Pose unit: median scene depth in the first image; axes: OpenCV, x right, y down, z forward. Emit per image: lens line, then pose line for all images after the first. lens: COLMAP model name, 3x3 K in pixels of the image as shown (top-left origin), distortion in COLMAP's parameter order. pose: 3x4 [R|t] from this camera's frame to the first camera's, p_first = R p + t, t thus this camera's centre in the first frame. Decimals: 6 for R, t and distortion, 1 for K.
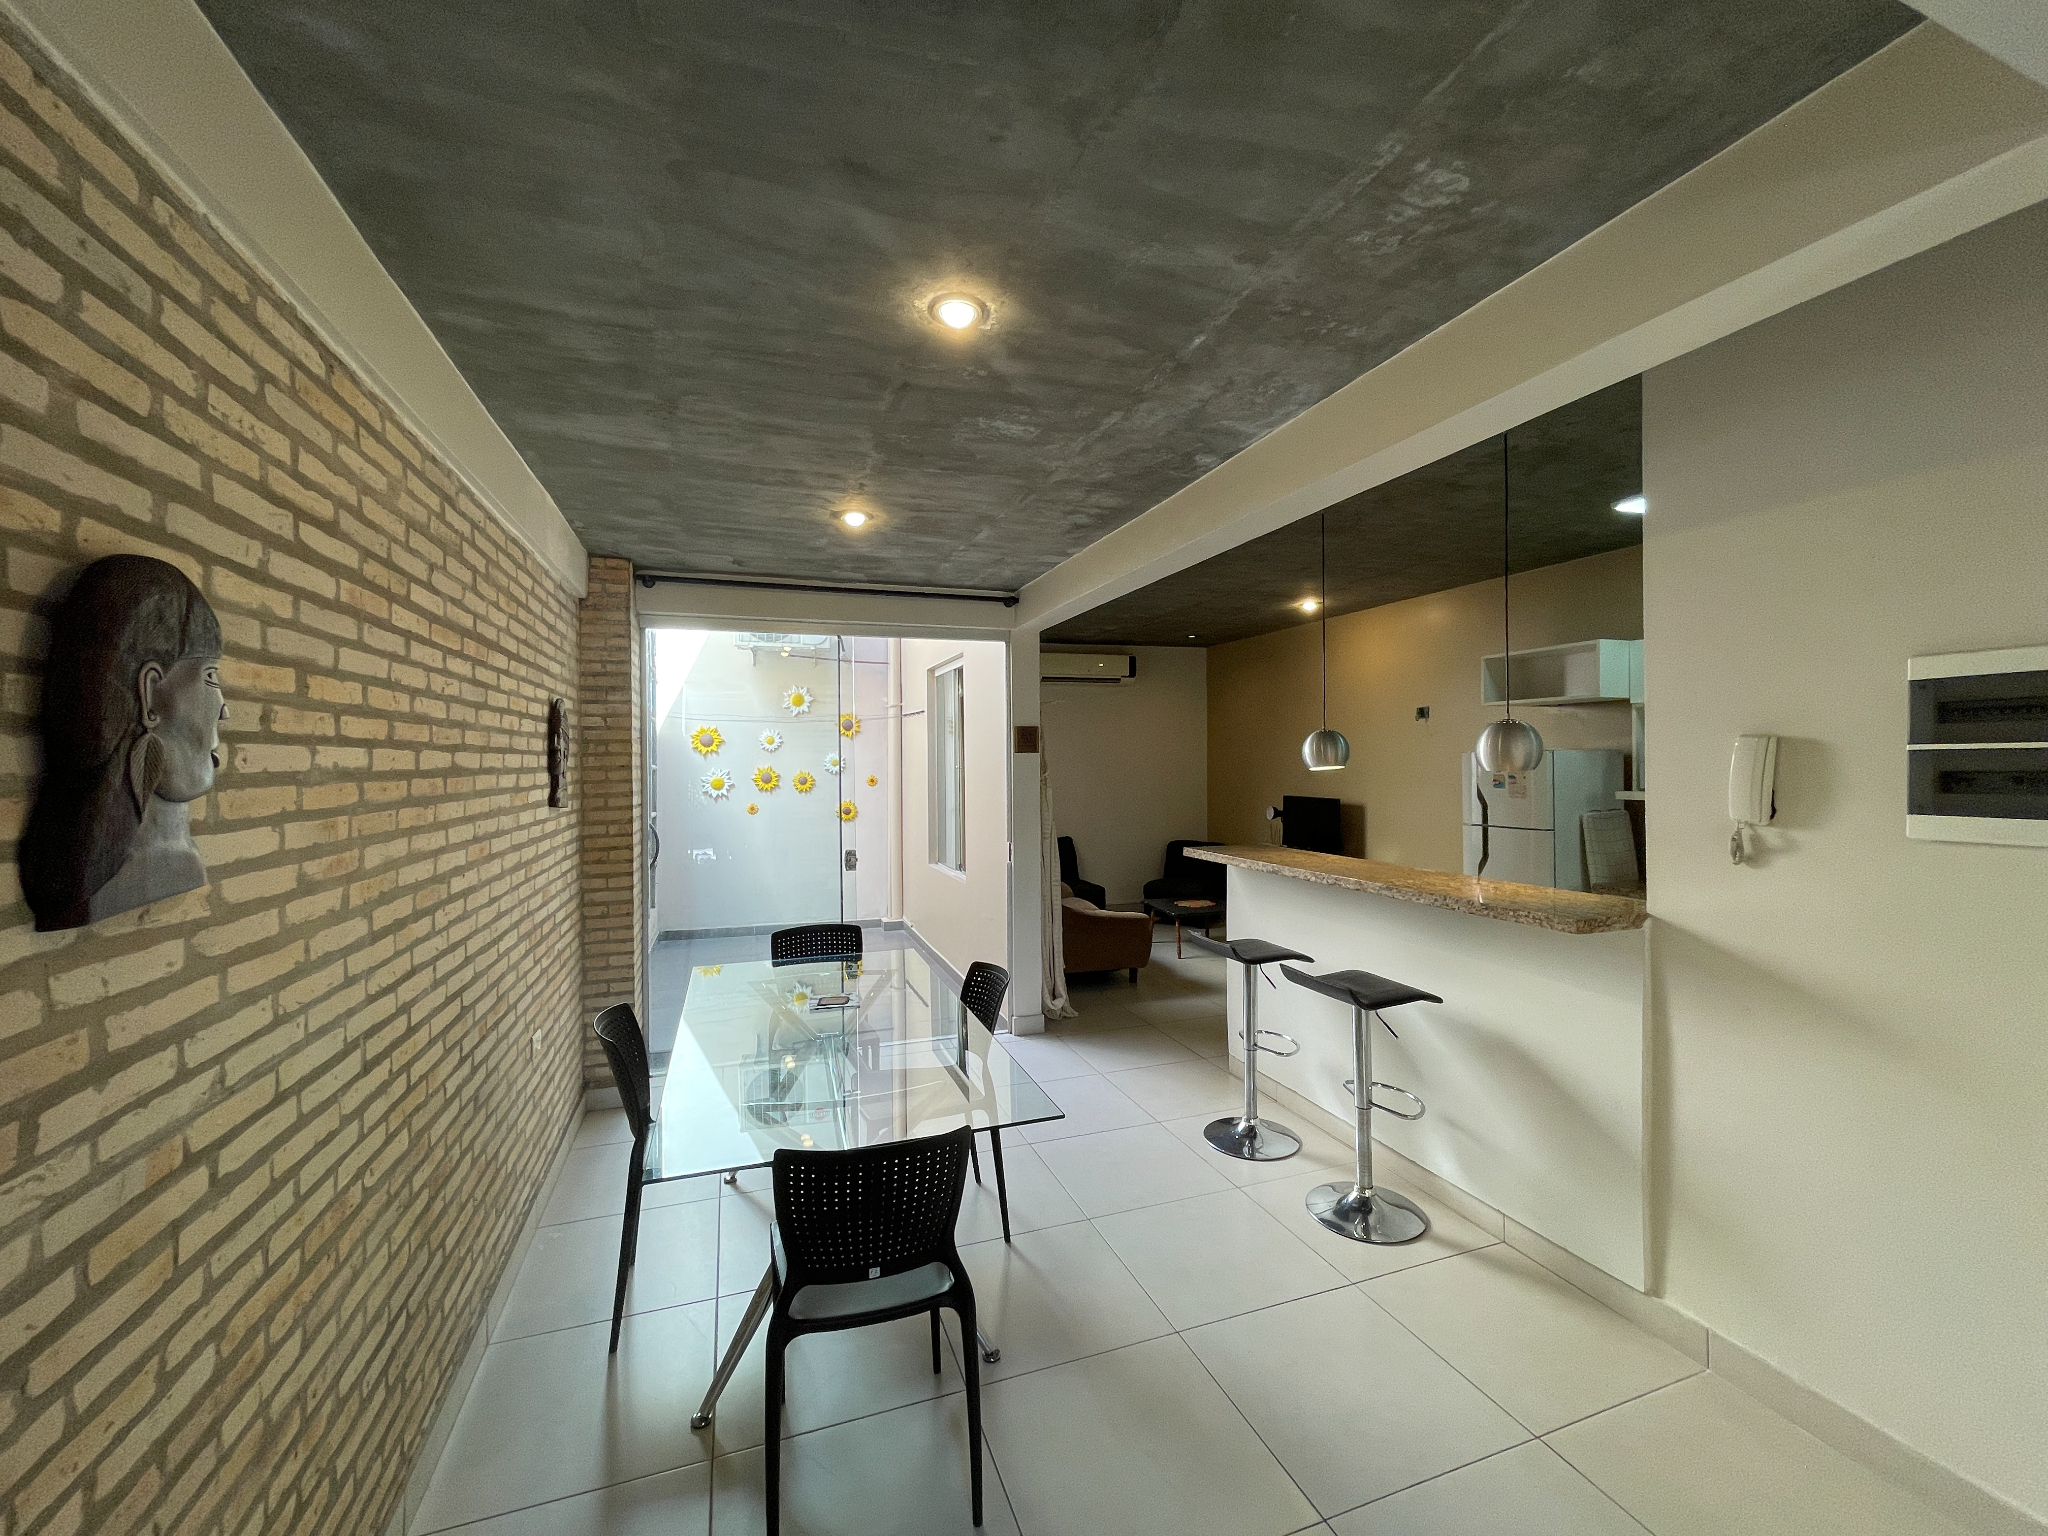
lens RADIAL K [[821.4, 0, 1024.0], [0, 821.4, 768.0], [0, 0, 1]] dist [-0.001588, -0.000085]
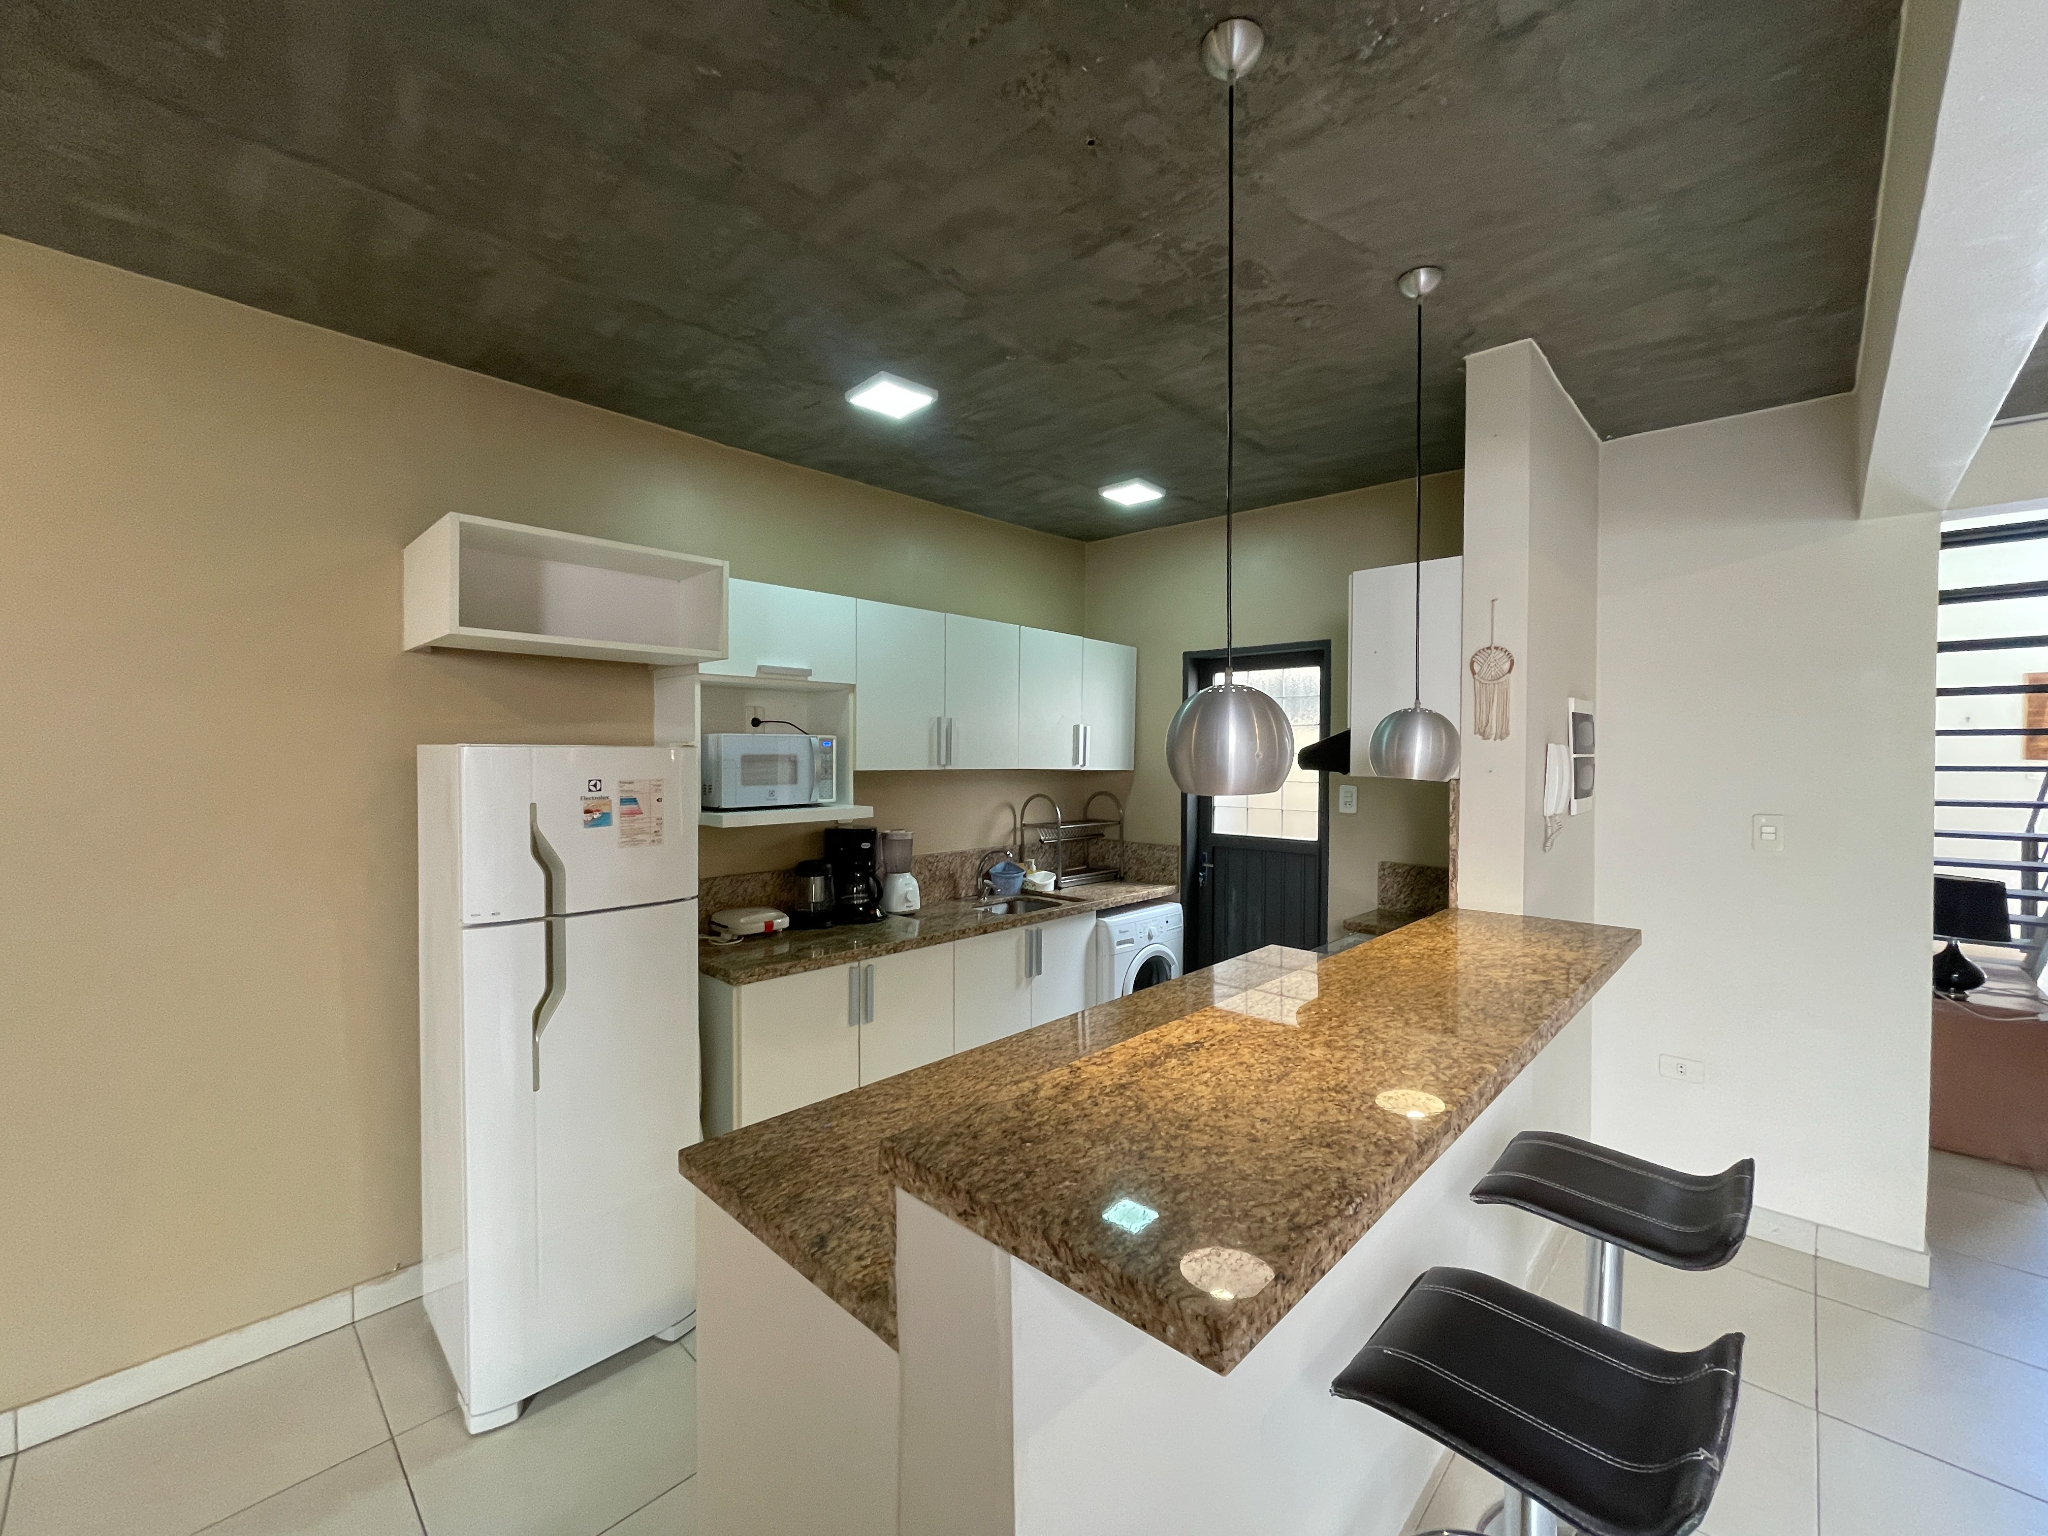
lens RADIAL K [[821.4, 0, 1024.0], [0, 821.4, 768.0], [0, 0, 1]] dist [-0.001588, -0.000085]
pose [[-0.452358, -0.009386, 0.891787, 0.123346], [0.008341, 0.999856, 0.014755, -0.024347], [-0.891798, 0.014113, -0.452214, 1.890010]]
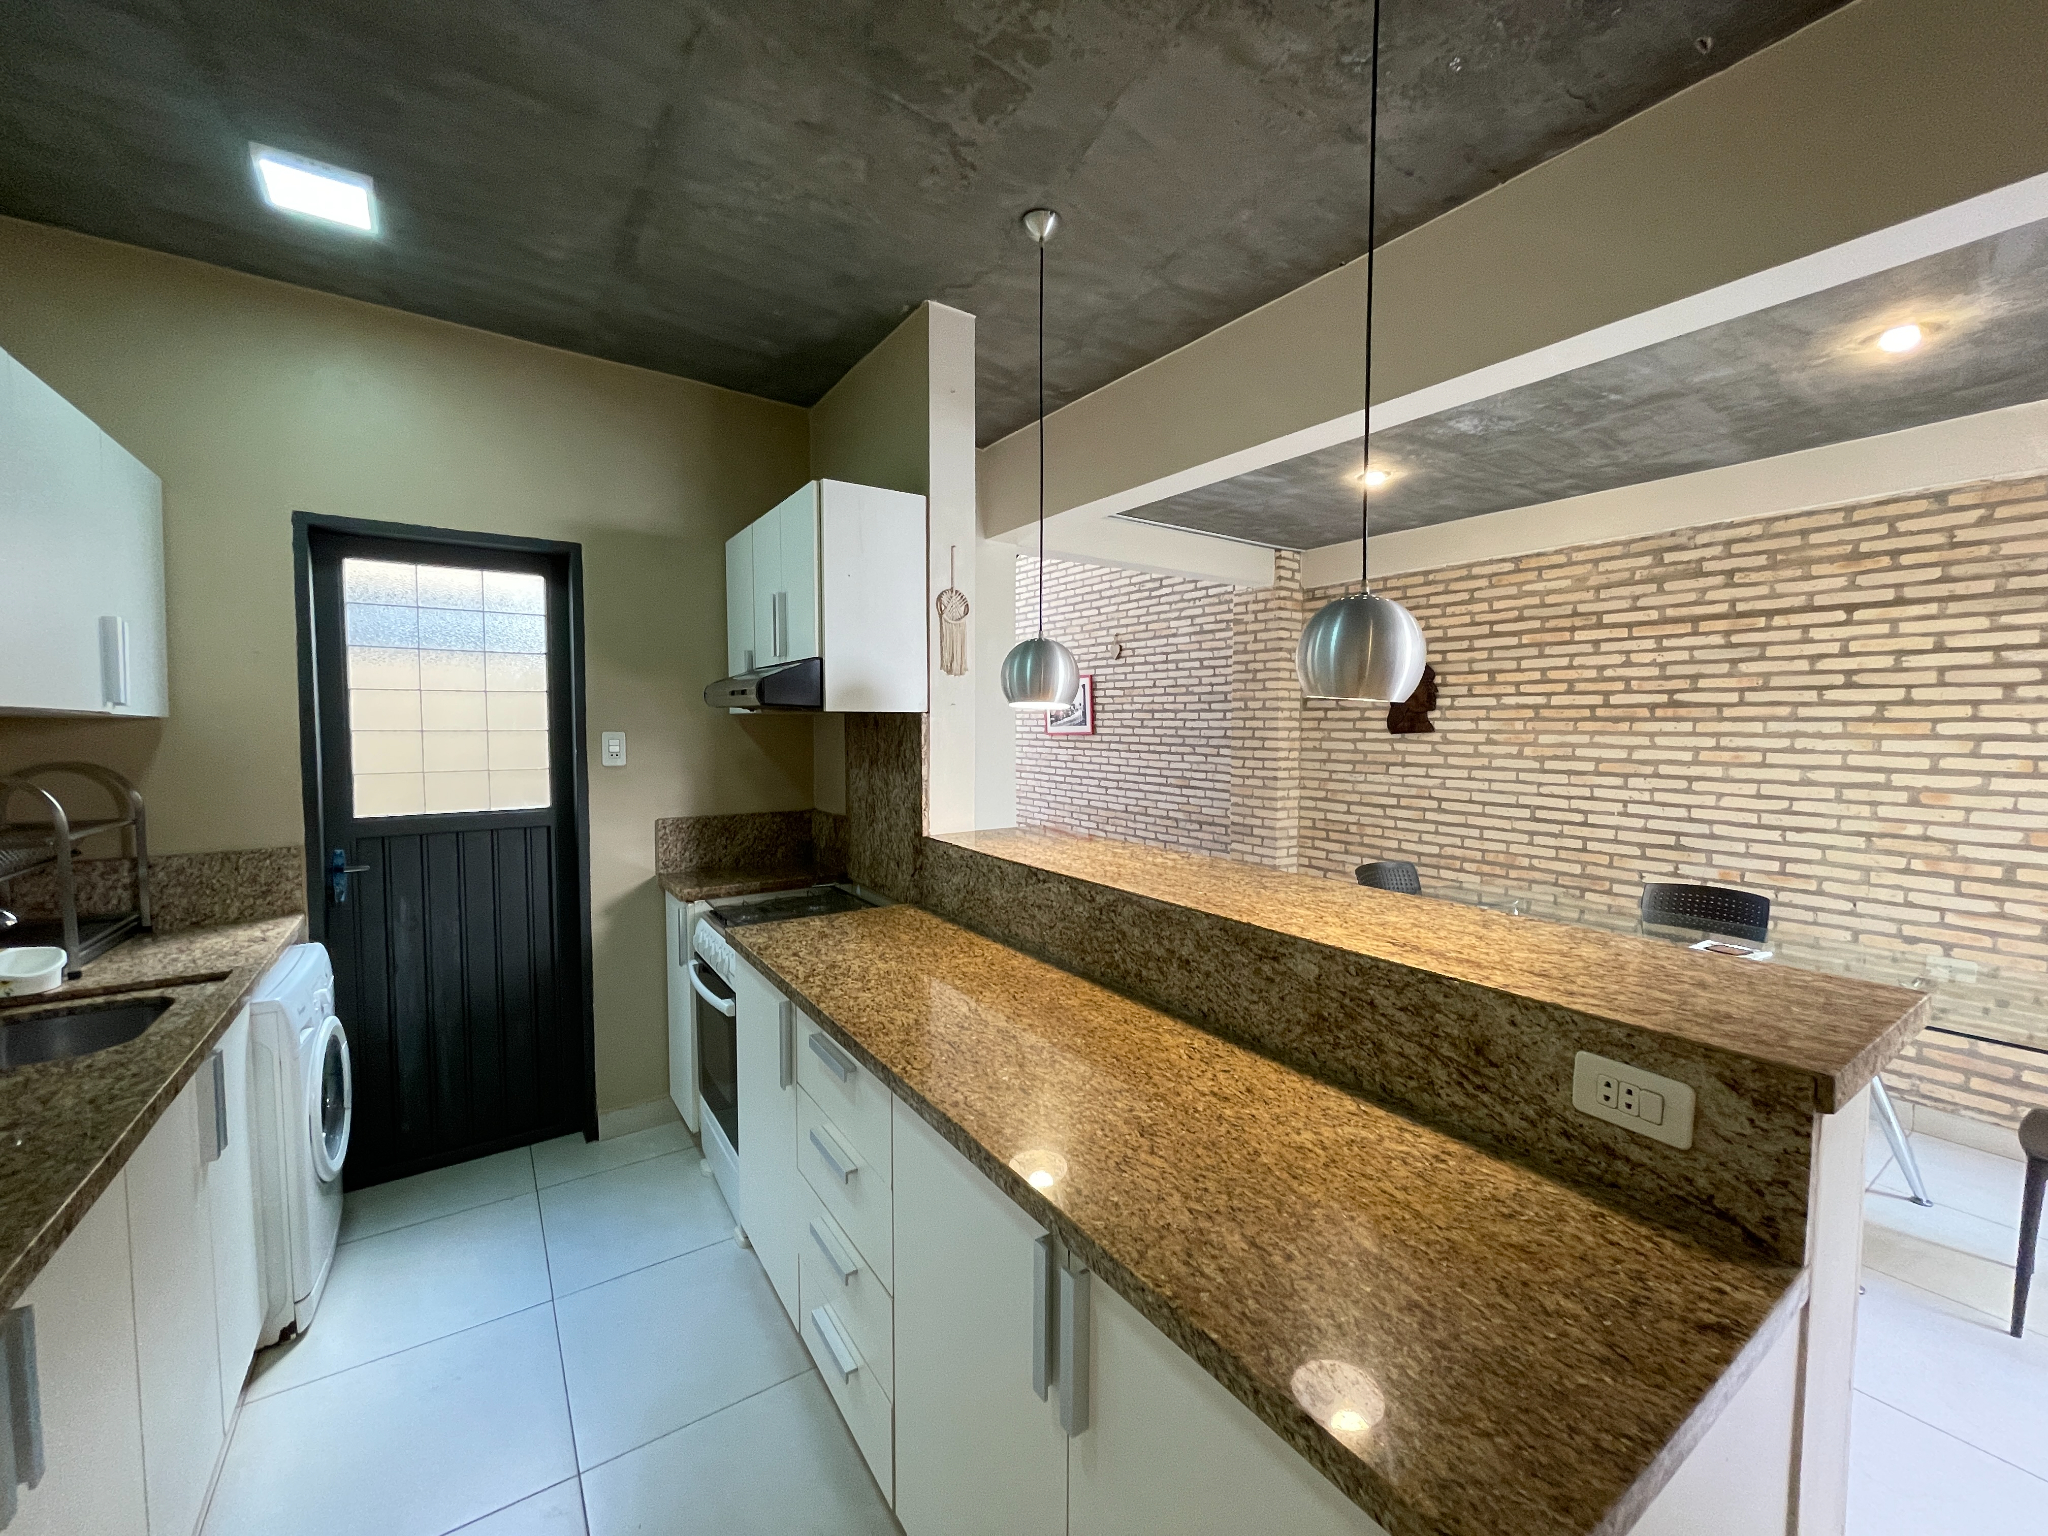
lens RADIAL K [[821.4, 0, 1024.0], [0, 821.4, 768.0], [0, 0, 1]] dist [-0.001588, -0.000085]
pose [[-0.967660, 0.023406, -0.251171, 0.922284], [0.005650, 0.997447, 0.071182, 0.005110], [0.252196, 0.067461, -0.965322, 2.013886]]
